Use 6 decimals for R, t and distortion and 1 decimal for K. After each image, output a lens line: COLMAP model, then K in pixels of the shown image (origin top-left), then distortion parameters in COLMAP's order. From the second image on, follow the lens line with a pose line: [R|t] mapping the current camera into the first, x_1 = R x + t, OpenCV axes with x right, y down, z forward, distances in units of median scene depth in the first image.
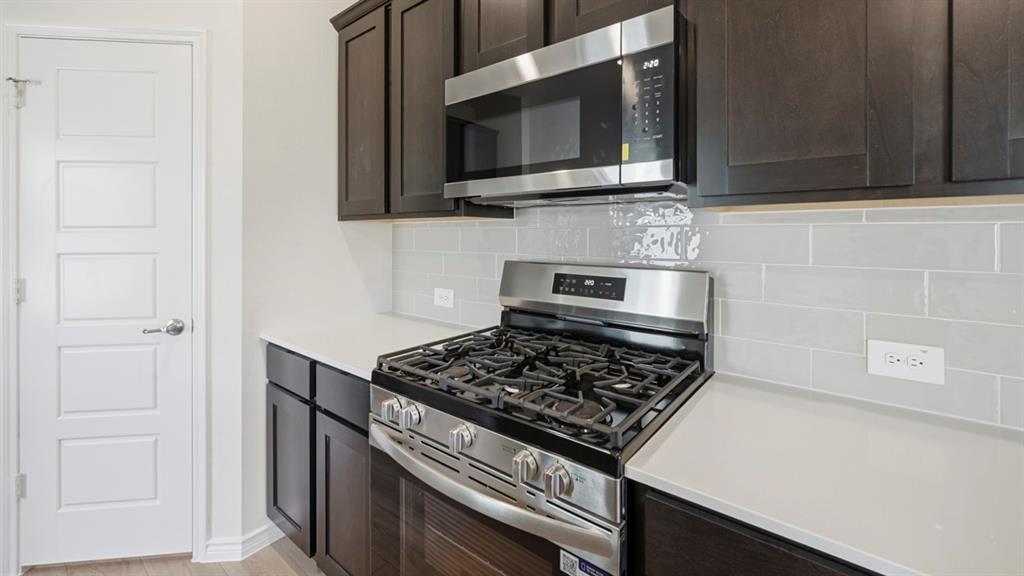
lens RADIAL K [[421.8, 0, 510.2], [0, 421.8, 233.7], [0, 0, 1]] dist [0.000211, 0.000823]
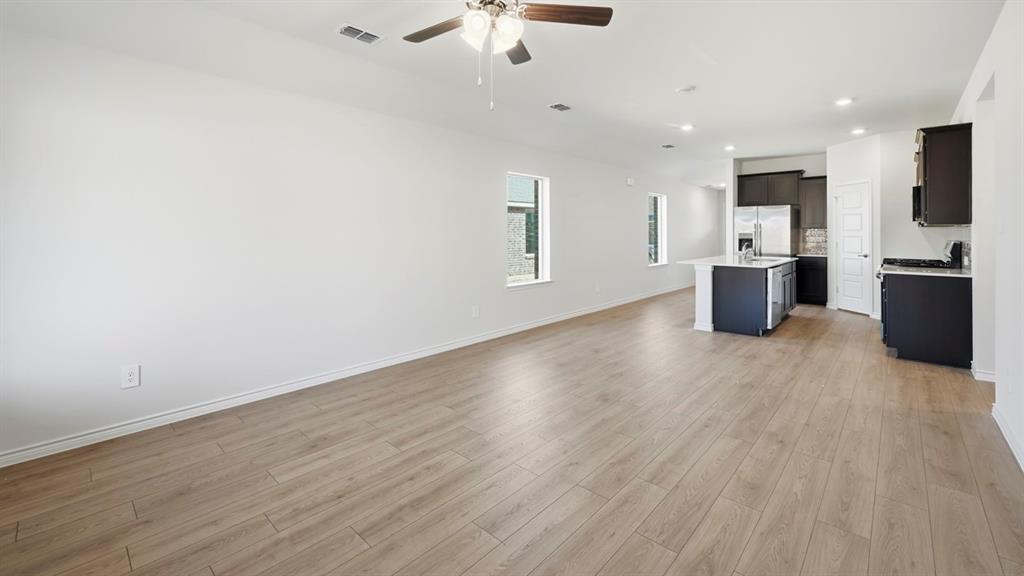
lens RADIAL K [[421.8, 0, 514.2], [0, 421.8, 229.5], [0, 0, 1]] dist [0.000211, 0.000823]
pose [[-0.064080, -0.005583, -0.997929, 3.653549], [0.004943, 0.999970, -0.005911, -0.012852], [0.997933, -0.005311, -0.064050, -2.194190]]
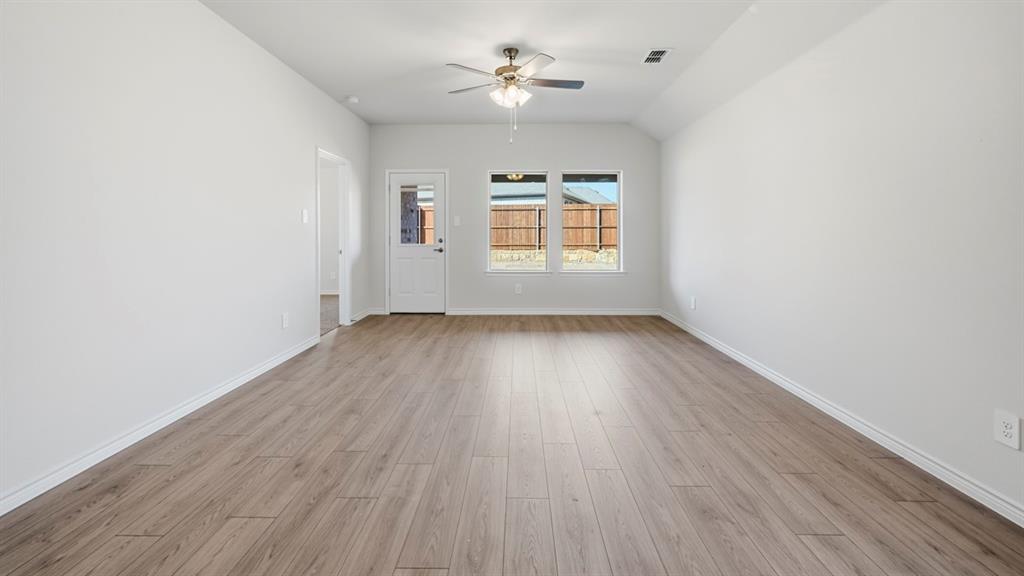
lens RADIAL K [[409.8, 0, 513.9], [0, 409.8, 239.4], [0, 0, 1]] dist [-0.000435, 0.000297]
pose [[-0.618133, -0.012551, 0.785973, 0.300525], [-0.002779, 0.999901, 0.013783, 0.073288], [-0.786068, 0.006336, -0.618107, -0.930386]]
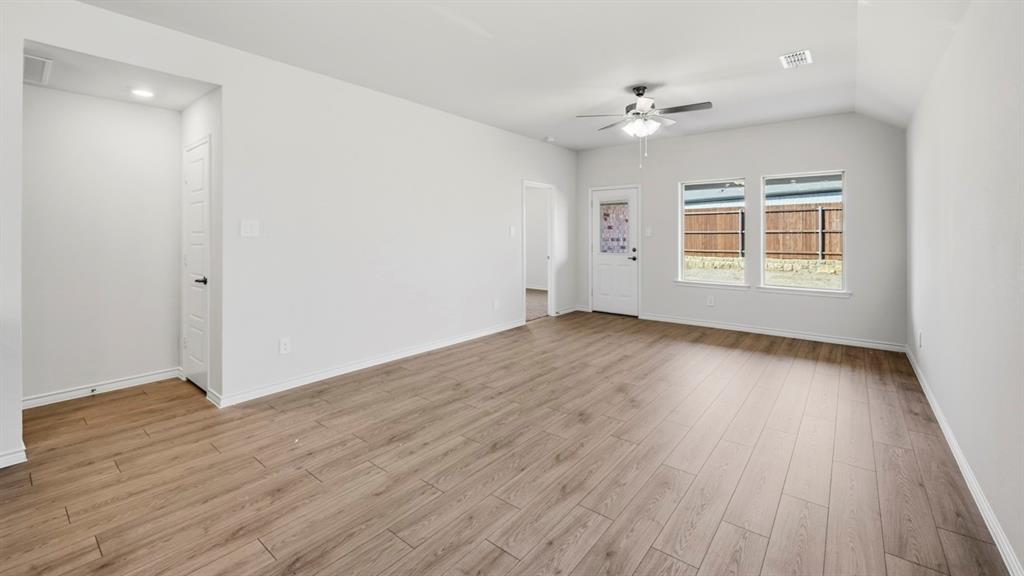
lens RADIAL K [[421.8, 0, 509.0], [0, 421.8, 239.8], [0, 0, 1]] dist [0.000211, 0.000823]
pose [[0.004983, -0.011672, 0.999919, -0.598308], [-0.003389, 0.999926, 0.011689, -0.009936], [-0.999982, -0.003447, 0.004943, -1.516448]]
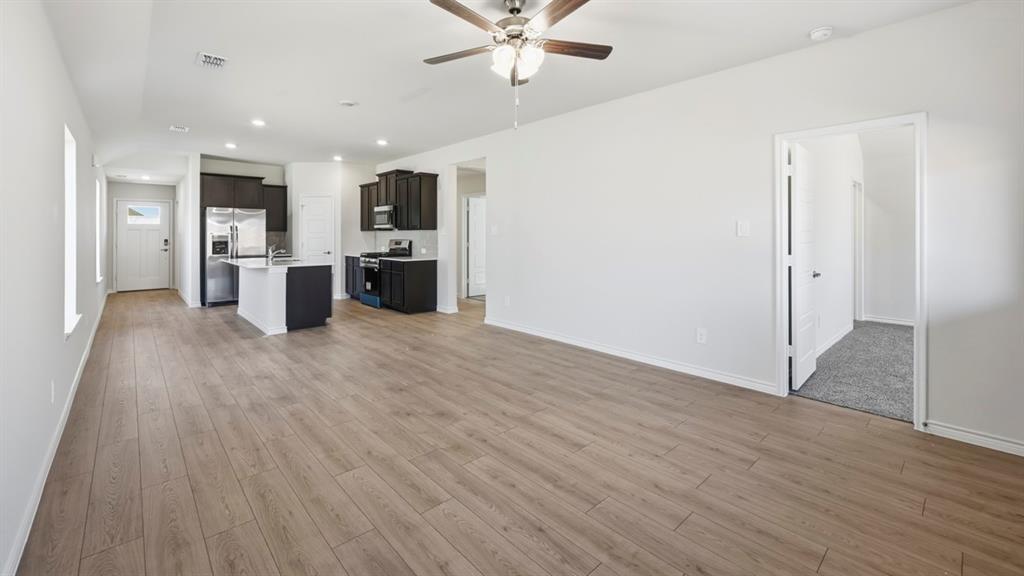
lens RADIAL K [[421.8, 0, 516.4], [0, 421.8, 231.9], [0, 0, 1]] dist [0.000211, 0.000823]
pose [[0.989474, -0.001496, -0.144704, 2.408201], [0.001069, 0.999995, -0.003028, -0.009110], [0.144708, 0.002842, 0.989470, -4.091706]]
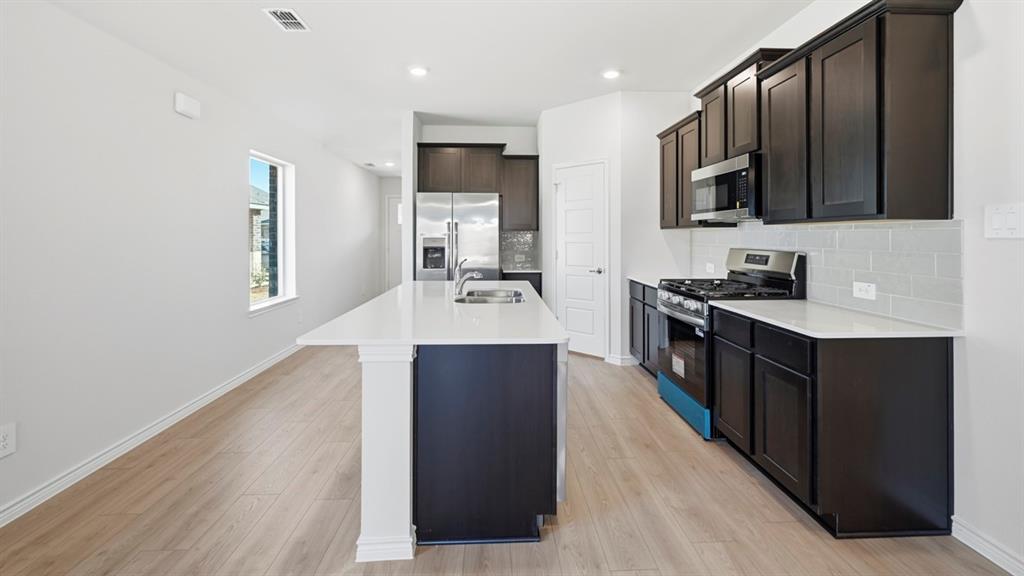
lens RADIAL K [[421.8, 0, 514.5], [0, 421.8, 234.6], [0, 0, 1]] dist [0.000211, 0.000823]
pose [[0.666986, -0.002960, -0.745065, 0.902637], [0.003089, 0.999994, -0.001208, -0.002868], [0.745064, -0.001496, 0.666991, -1.269233]]
